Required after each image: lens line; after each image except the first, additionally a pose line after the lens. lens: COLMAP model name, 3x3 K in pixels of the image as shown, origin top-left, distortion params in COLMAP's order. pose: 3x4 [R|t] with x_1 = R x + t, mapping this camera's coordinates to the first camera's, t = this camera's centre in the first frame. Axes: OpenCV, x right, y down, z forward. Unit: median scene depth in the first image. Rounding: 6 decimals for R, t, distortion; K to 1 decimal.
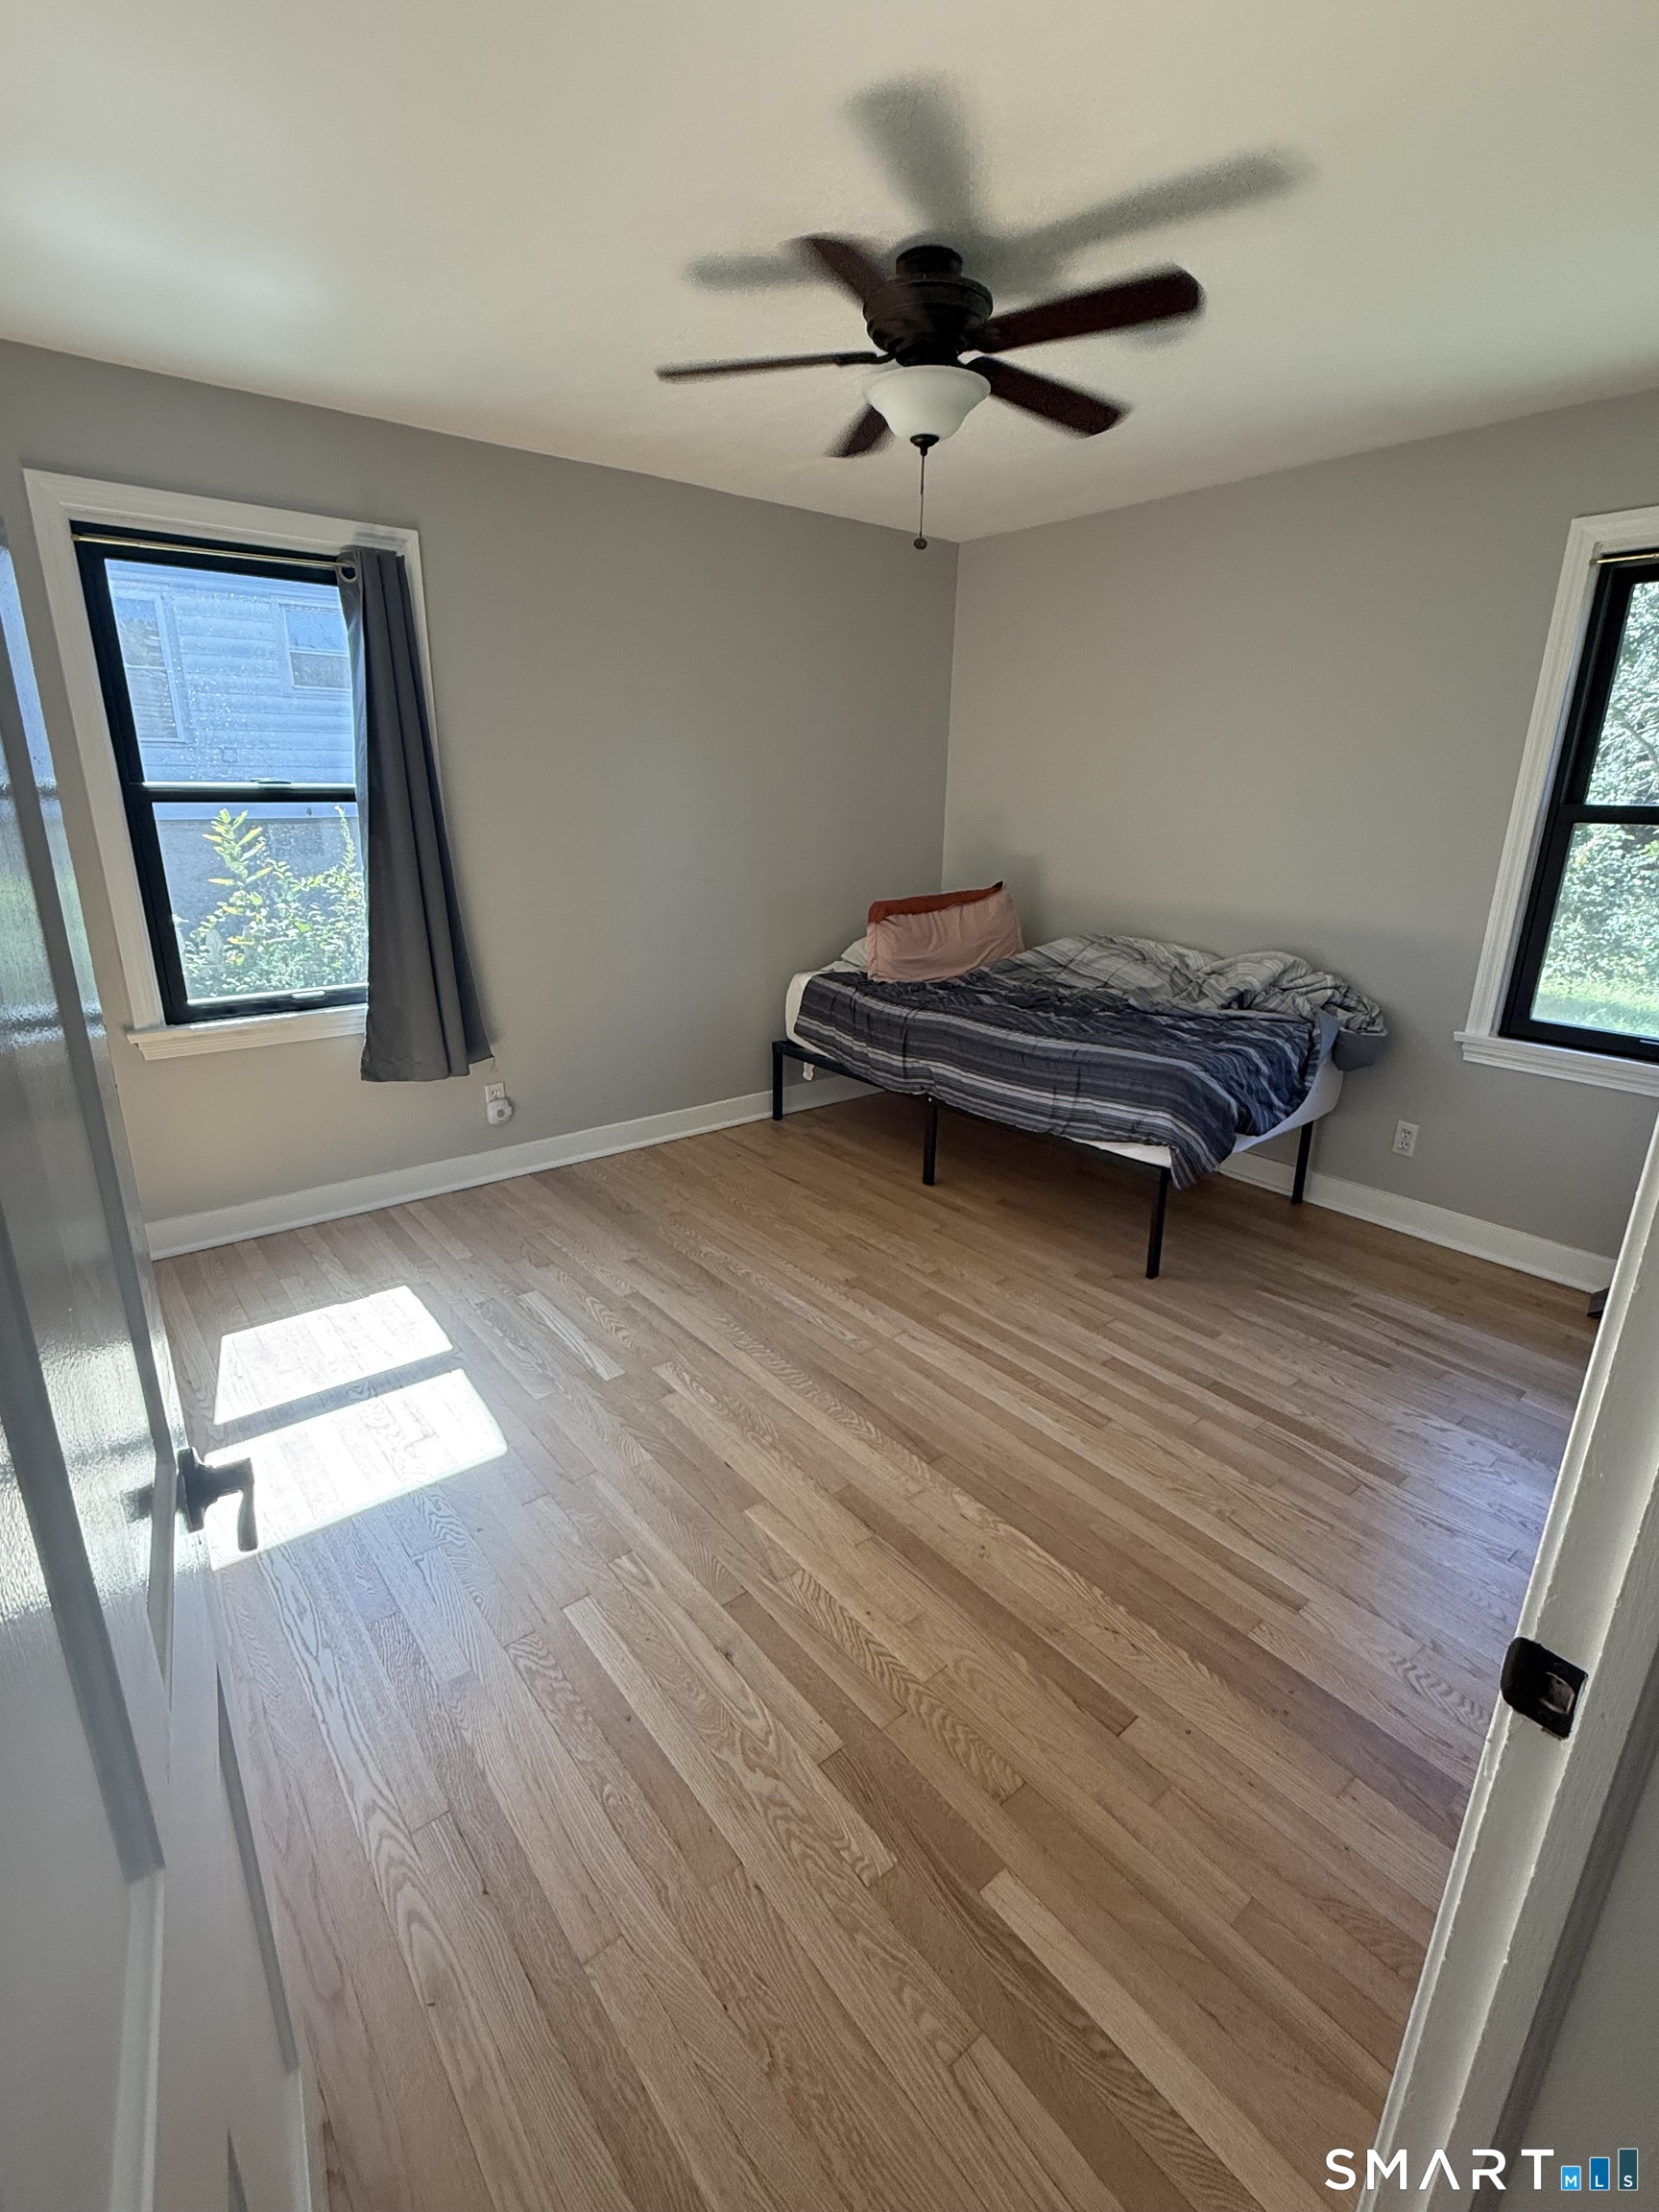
lens RADIAL K [[1012.5, 0, 824.1], [0, 1012.5, 1105.9], [0, 0, 1]] dist [-0.000172, 0.001200]
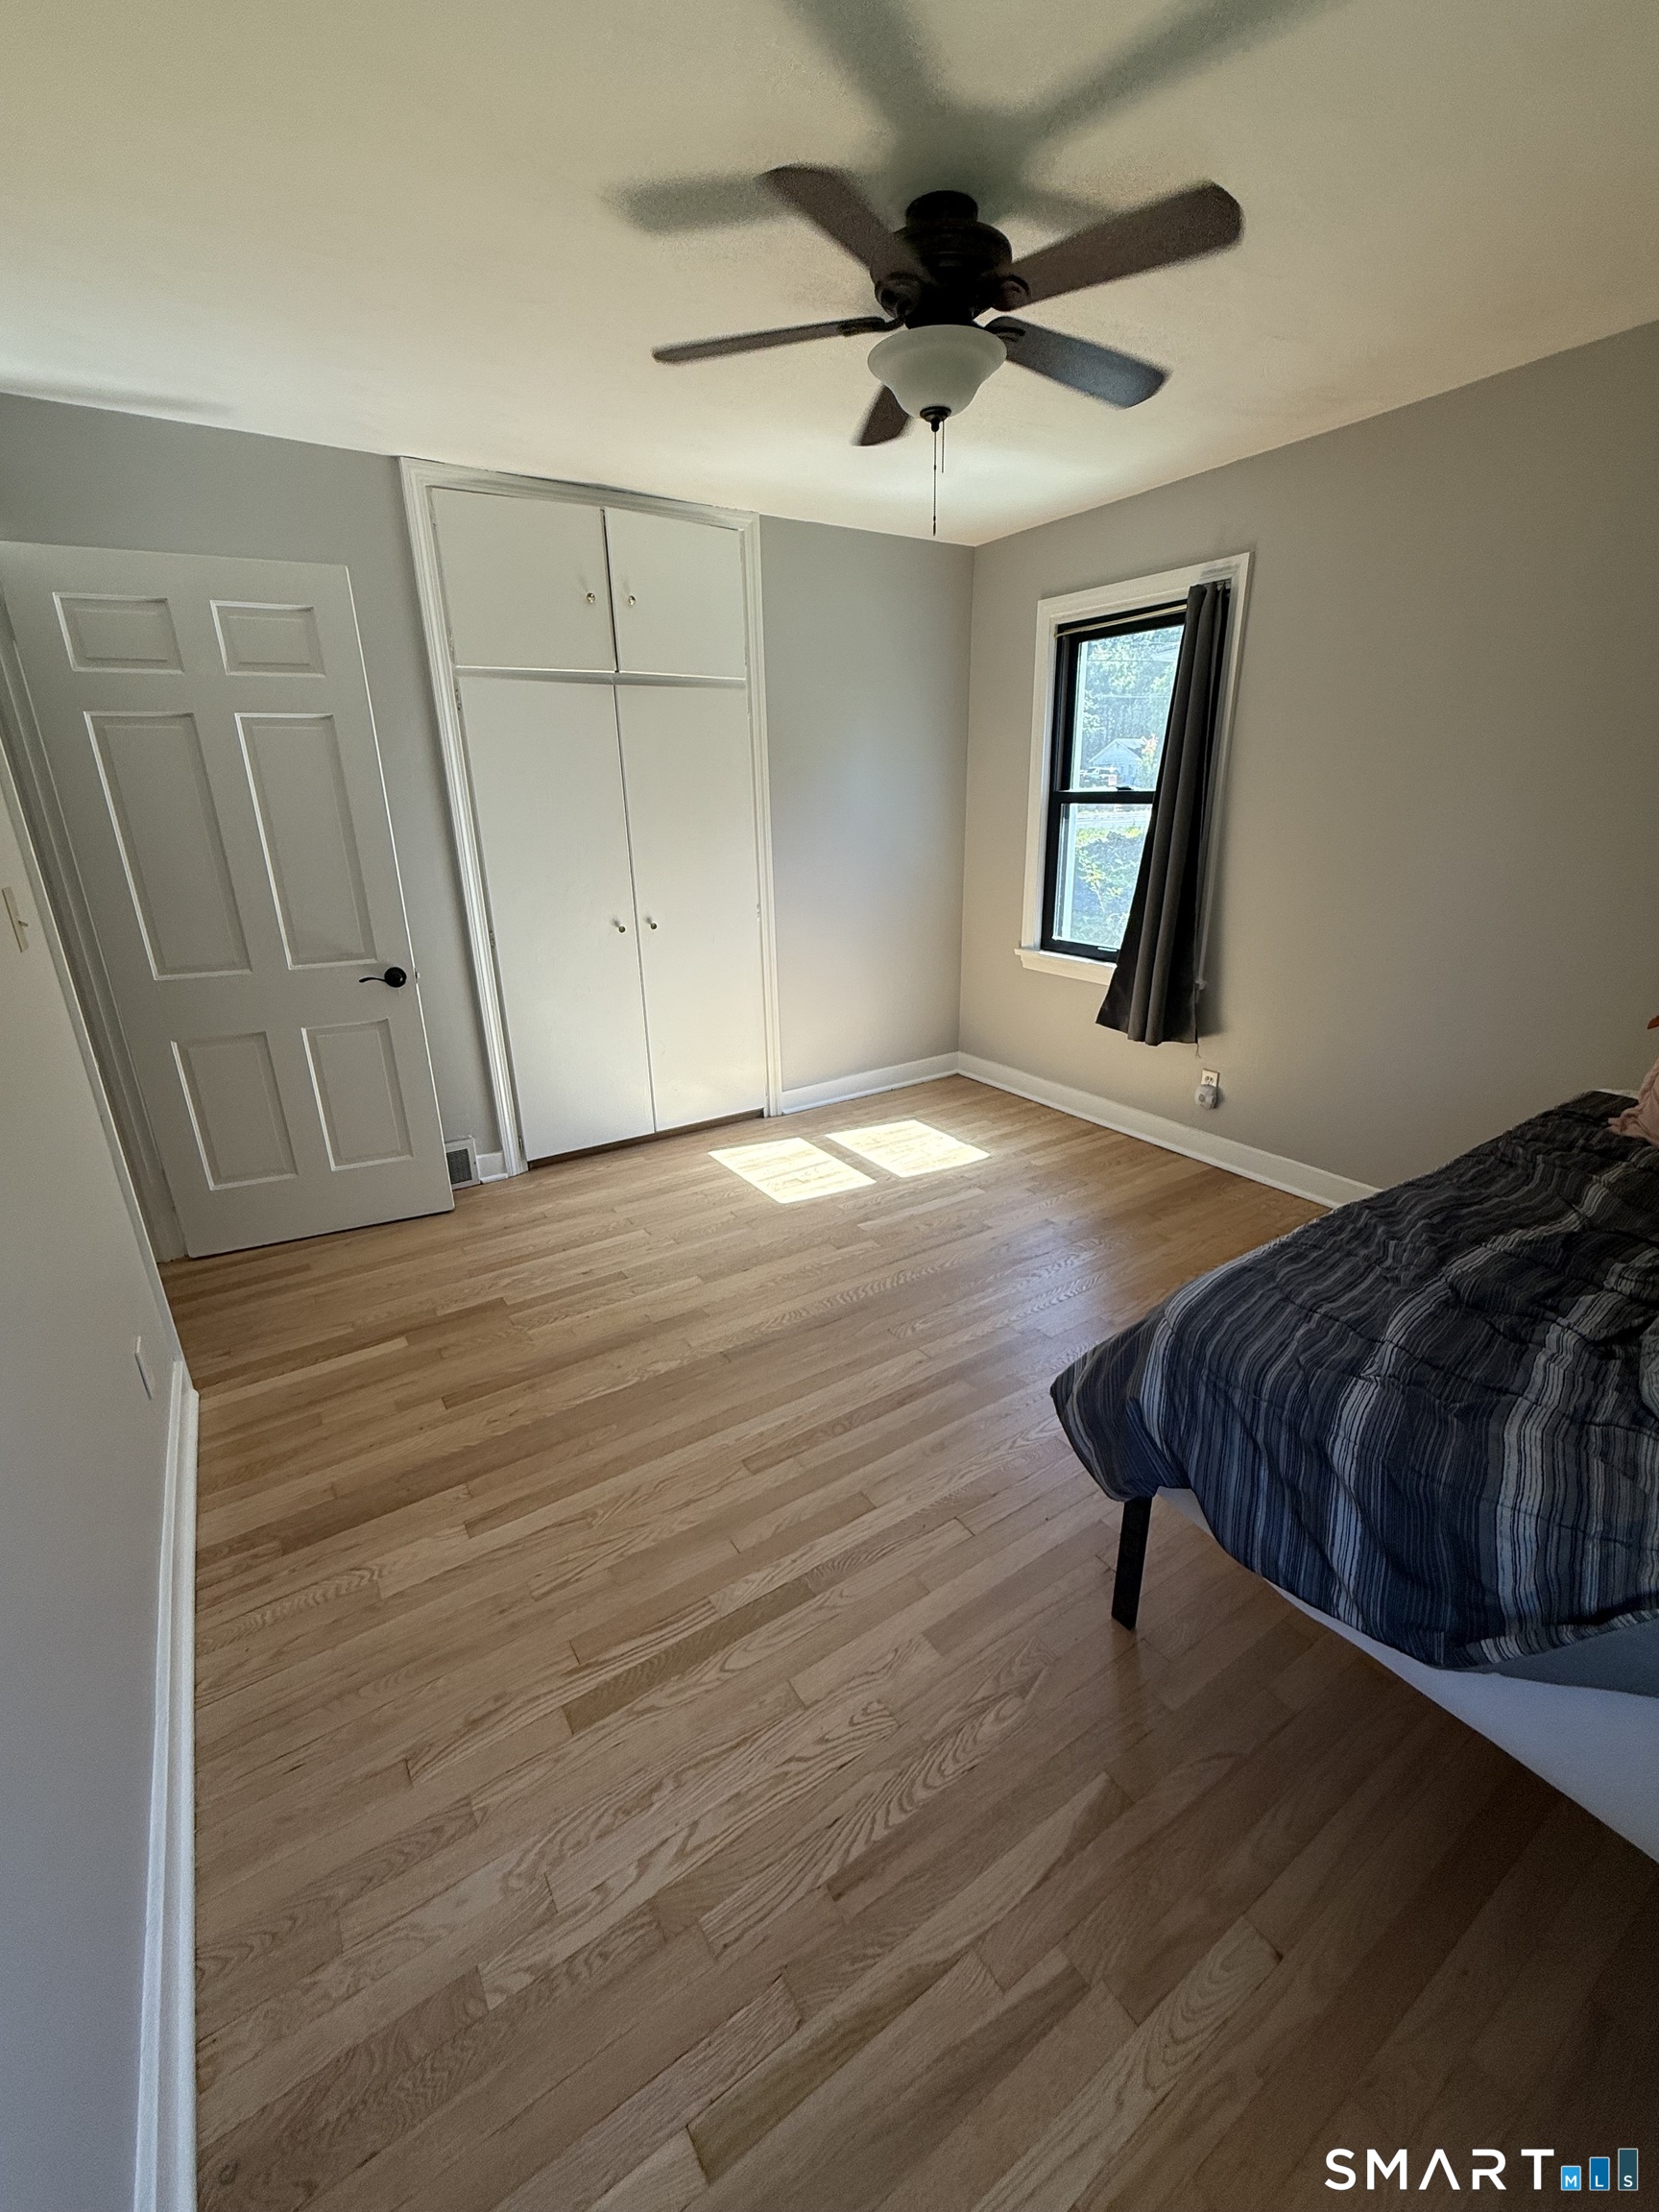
lens RADIAL K [[905.1, 0, 827.5], [0, 905.1, 1101.4], [0, 0, 1]] dist [-0.004549, -0.000095]
pose [[-0.090565, 0.315119, -0.944721, 0.841954], [-0.289770, 0.899238, 0.327726, -0.255180], [0.952802, 0.303432, 0.009873, 0.839782]]
